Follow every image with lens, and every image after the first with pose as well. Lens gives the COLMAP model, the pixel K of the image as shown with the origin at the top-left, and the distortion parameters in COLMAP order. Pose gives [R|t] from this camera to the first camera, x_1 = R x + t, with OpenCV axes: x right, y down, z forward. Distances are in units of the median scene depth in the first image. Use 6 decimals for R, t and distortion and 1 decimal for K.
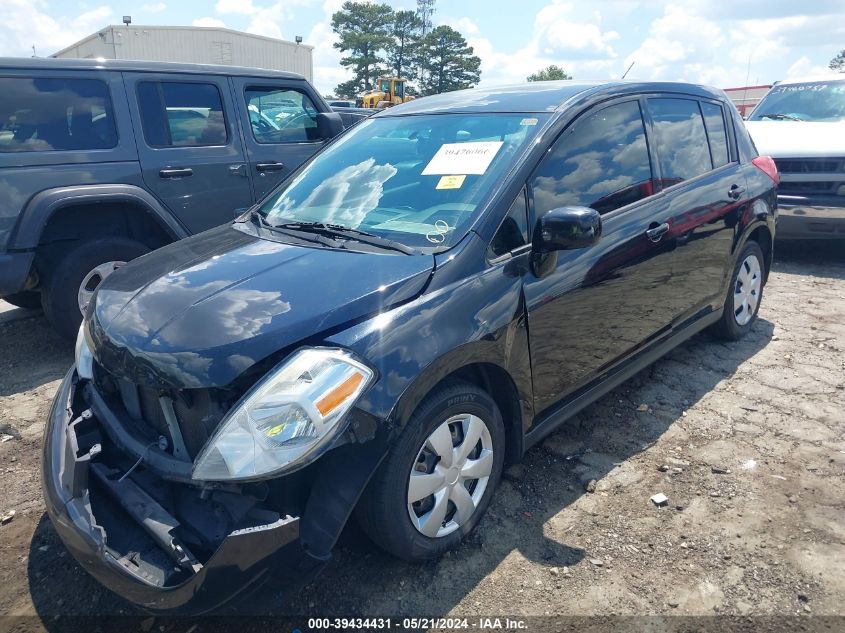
lens RADIAL K [[708.0, 0, 426.9], [0, 708.0, 317.8], [0, 0, 1]] dist [0.004972, -0.000574]
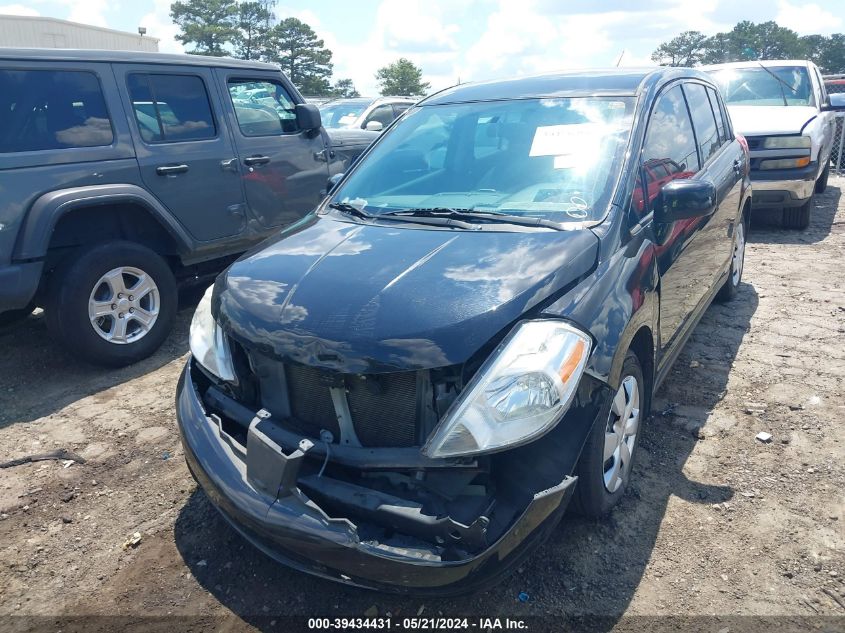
lens RADIAL K [[708.0, 0, 452.1], [0, 708.0, 318.4], [0, 0, 1]] dist [0.004972, -0.000574]
pose [[0.974101, -0.081401, 0.210954, -0.361205], [0.079406, 0.996681, 0.017929, 0.007985], [-0.211713, -0.000714, 0.977332, 0.002549]]
